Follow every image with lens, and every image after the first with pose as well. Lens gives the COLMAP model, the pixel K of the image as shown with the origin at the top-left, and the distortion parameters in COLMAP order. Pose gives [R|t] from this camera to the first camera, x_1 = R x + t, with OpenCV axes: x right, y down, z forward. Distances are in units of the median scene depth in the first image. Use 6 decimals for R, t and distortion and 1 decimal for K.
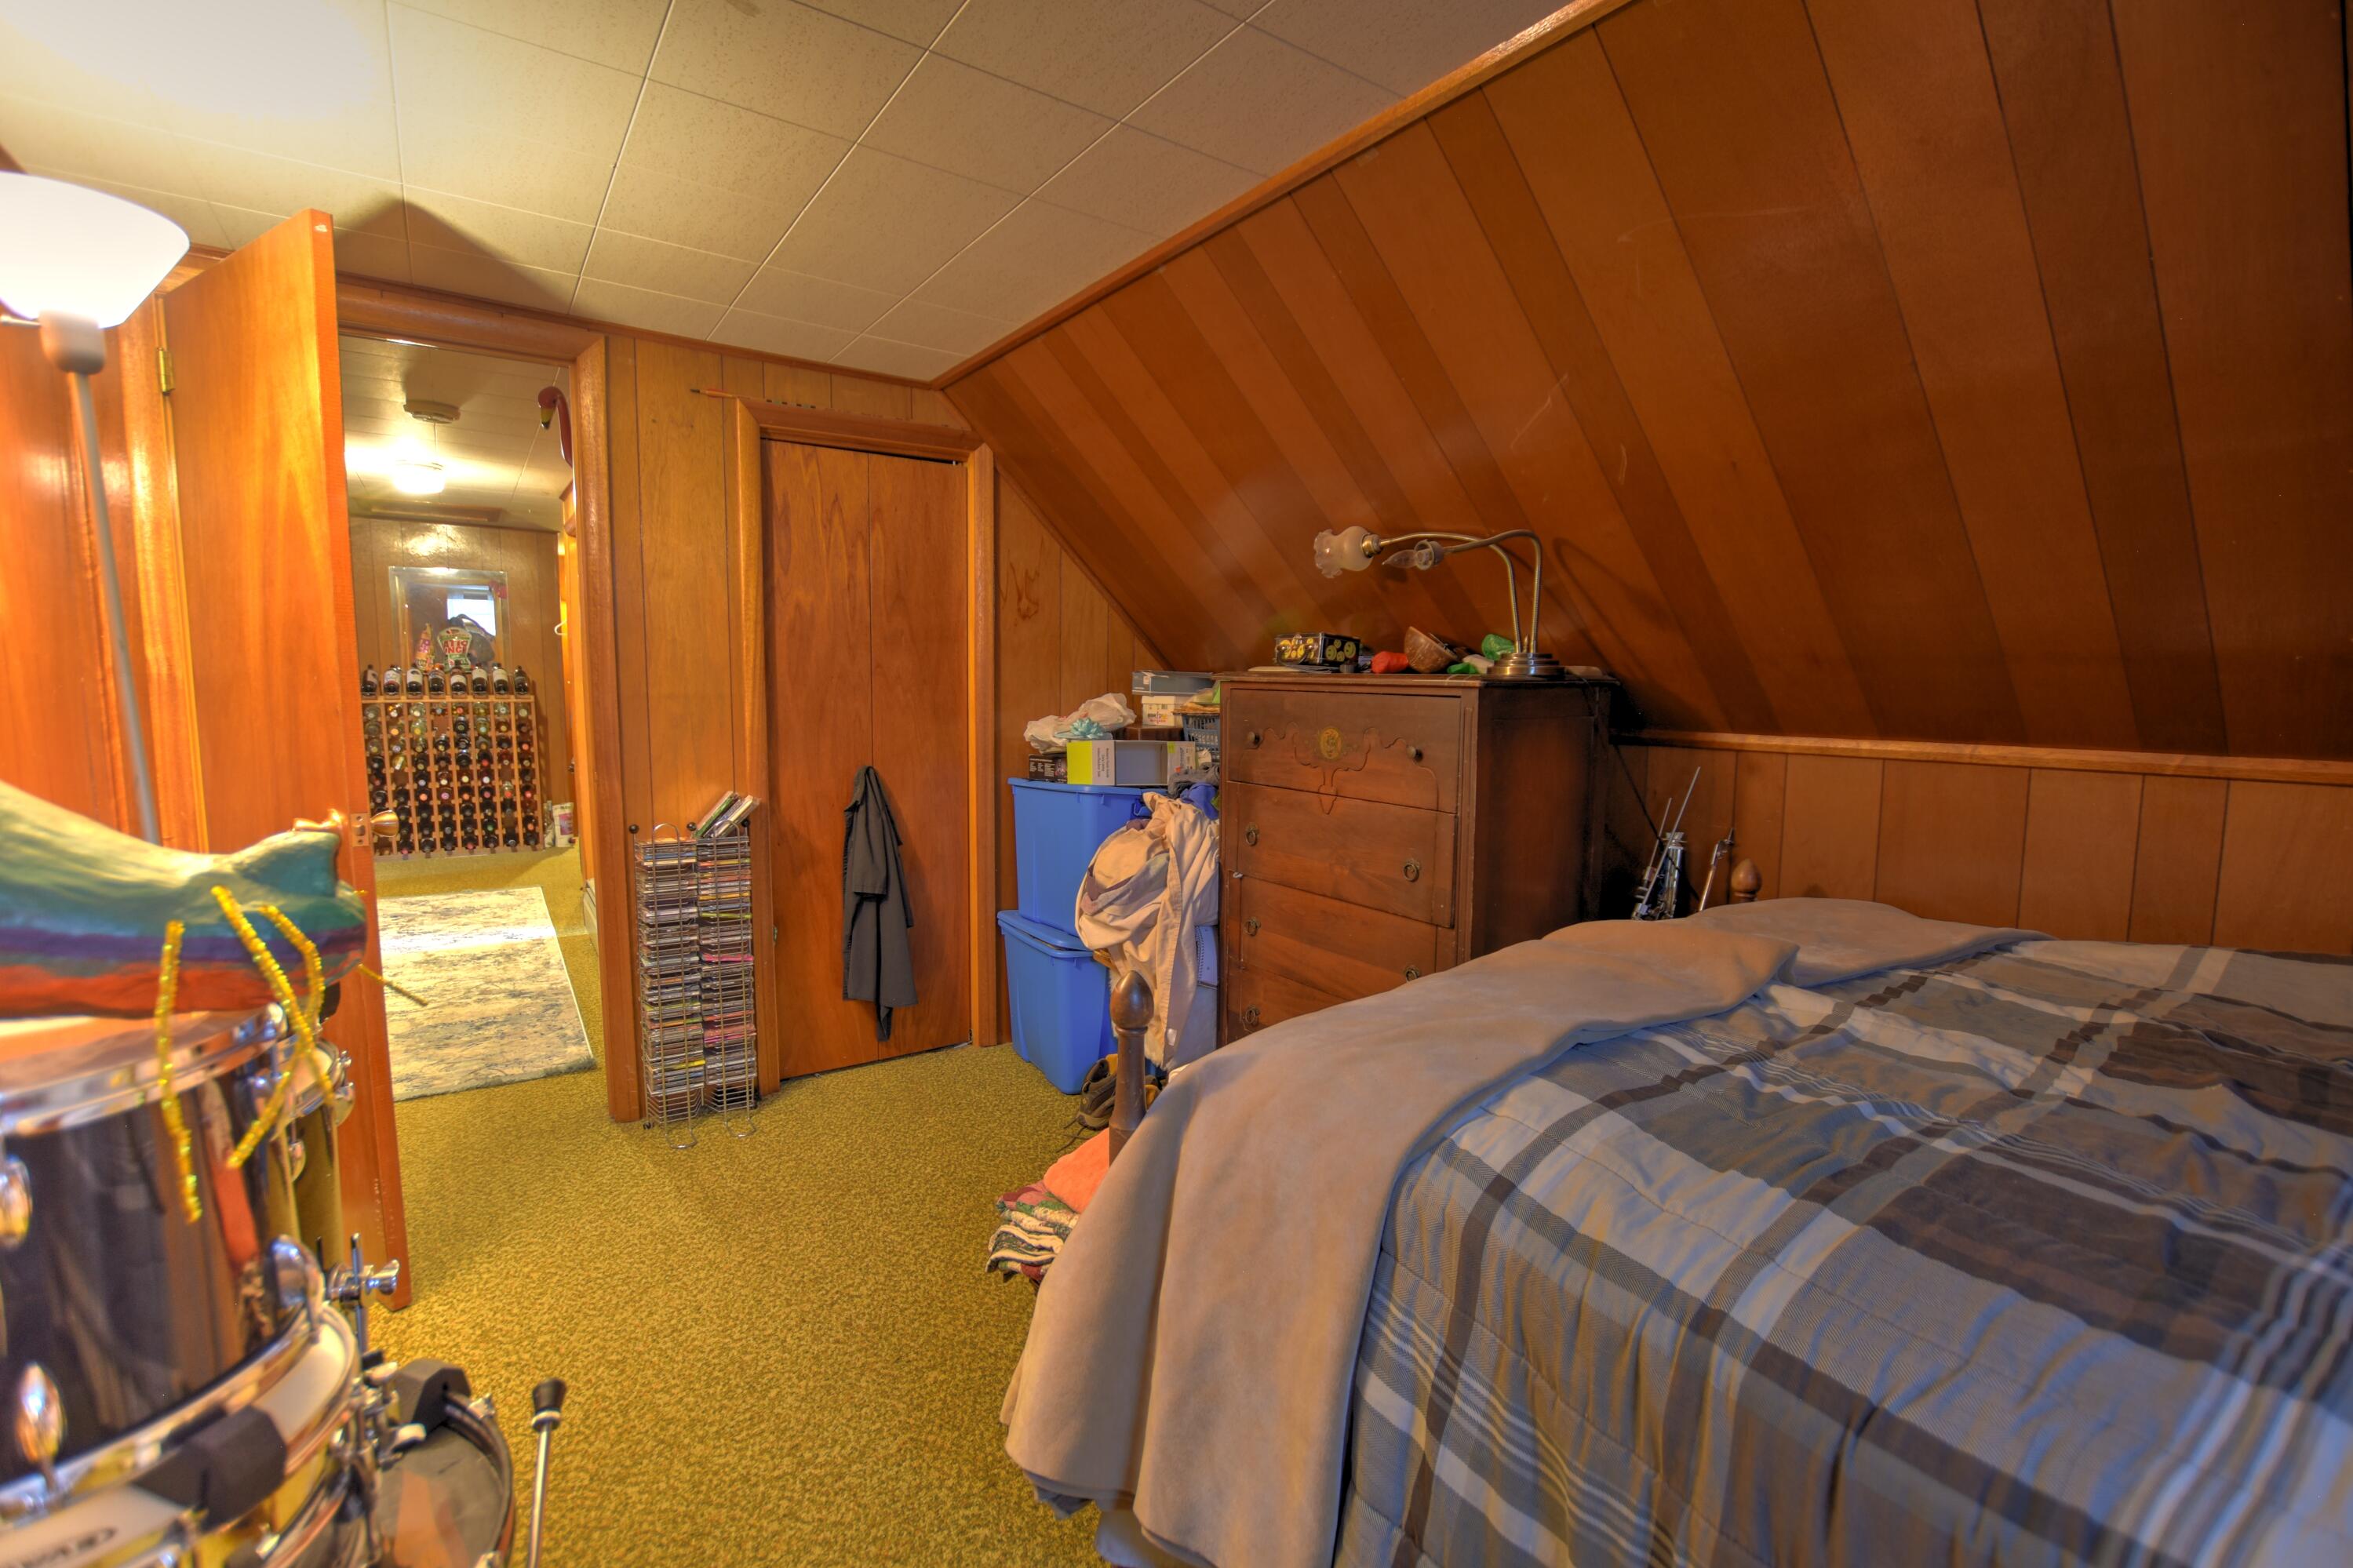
lens RADIAL K [[1026.1, 0, 1175.6], [0, 1026.1, 798.4], [0, 0, 1]] dist [-0.032157, 0.004585]
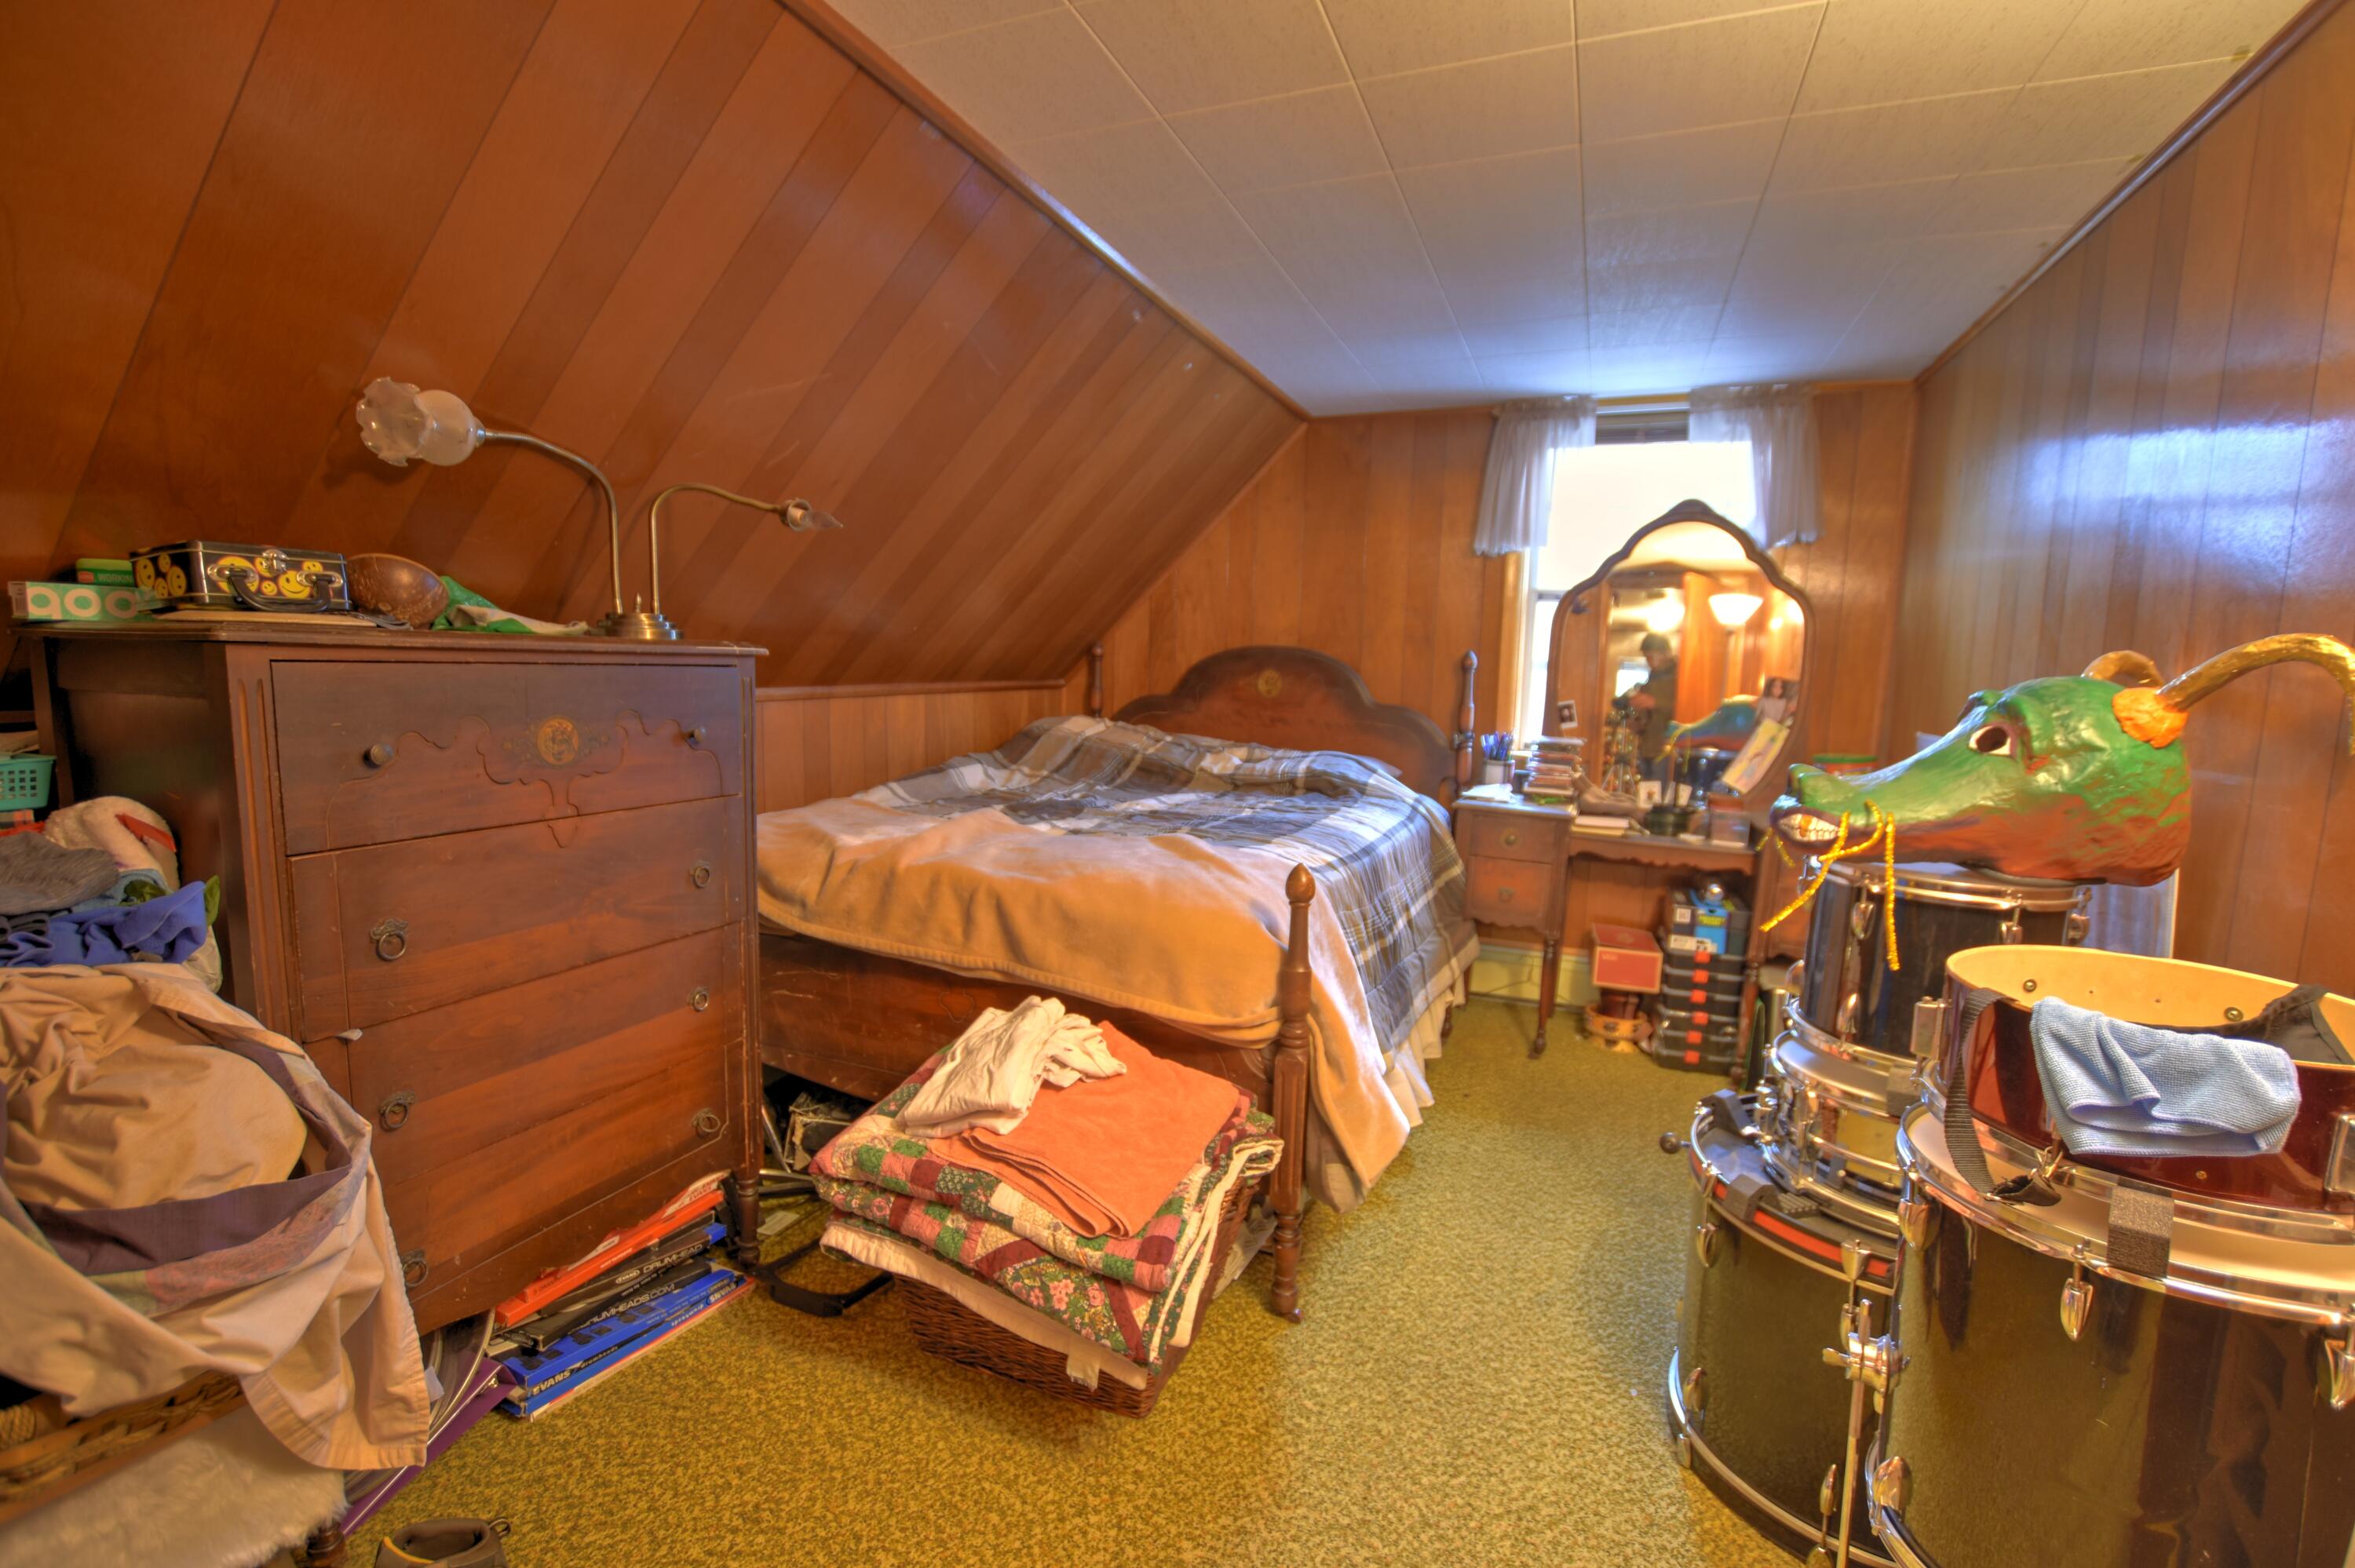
lens RADIAL K [[1027.0, 0, 1186.3], [0, 1027.0, 786.3], [0, 0, 1]] dist [-0.032157, 0.004585]
pose [[-0.541750, -0.128075, 0.830725, -0.631142], [0.063463, 0.979270, 0.192363, -0.127928], [-0.838141, 0.156932, -0.522391, 1.026439]]
